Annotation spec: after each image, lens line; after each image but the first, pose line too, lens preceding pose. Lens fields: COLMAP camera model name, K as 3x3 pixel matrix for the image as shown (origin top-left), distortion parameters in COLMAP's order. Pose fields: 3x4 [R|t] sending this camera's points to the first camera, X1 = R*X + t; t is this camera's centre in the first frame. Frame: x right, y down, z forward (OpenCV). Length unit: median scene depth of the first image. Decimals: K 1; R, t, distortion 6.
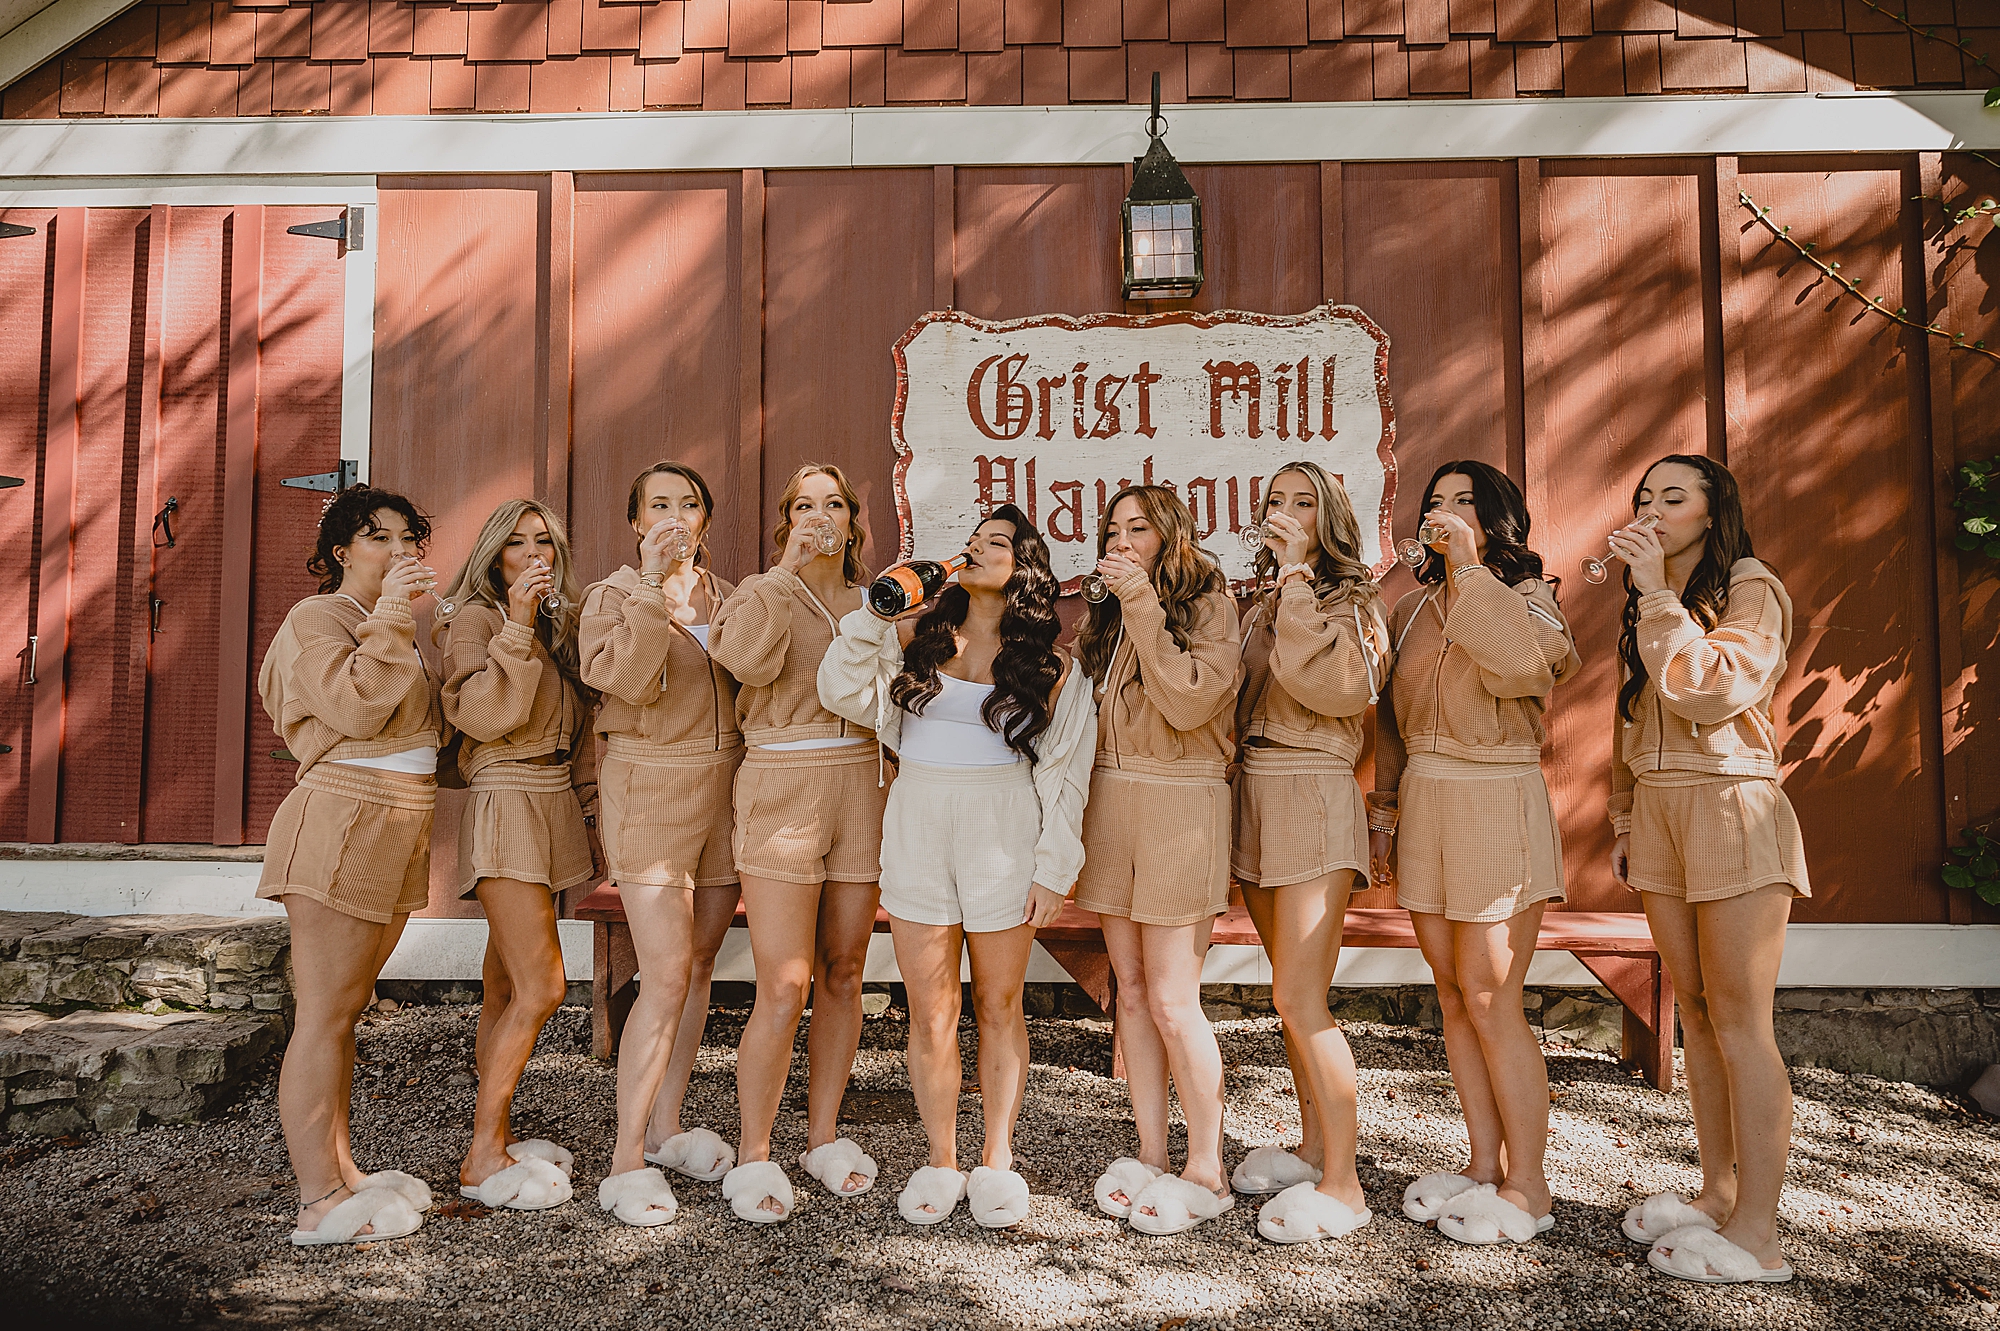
lens RADIAL K [[1409.6, 0, 992.2], [0, 1409.6, 648.7], [0, 0, 1]] dist [0.009645, 0.009094]
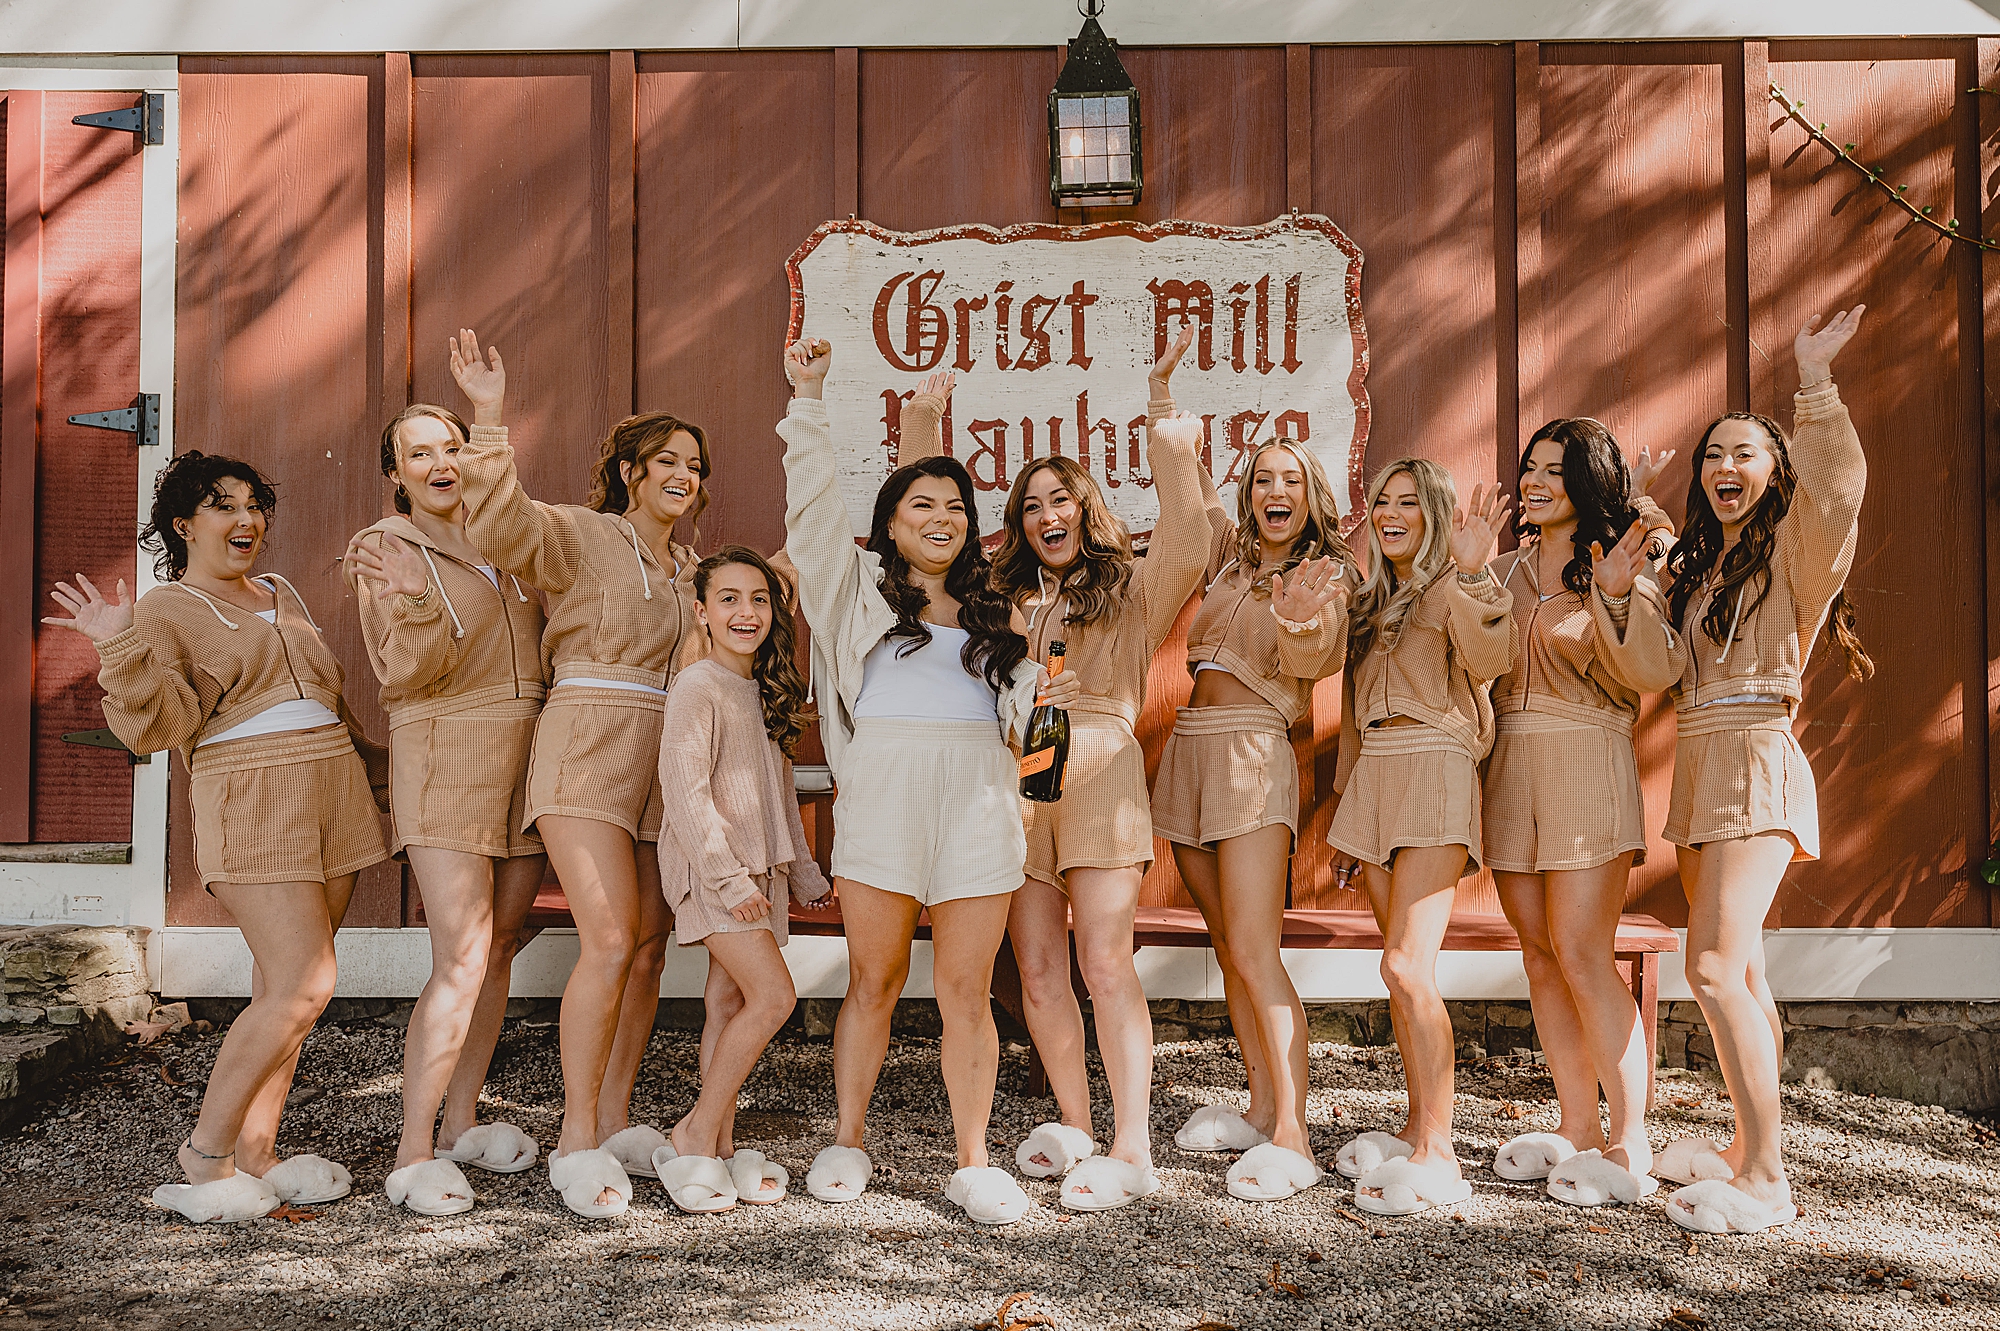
lens RADIAL K [[1822.3, 0, 1005.5], [0, 1822.3, 678.9], [0, 0, 1]] dist [0.017617, -0.003607]
pose [[0.999956, -0.000178, 0.009349, 0.053055], [-0.000084, 0.999608, 0.028003, 0.008077], [-0.009350, -0.028003, 0.999564, -0.117247]]
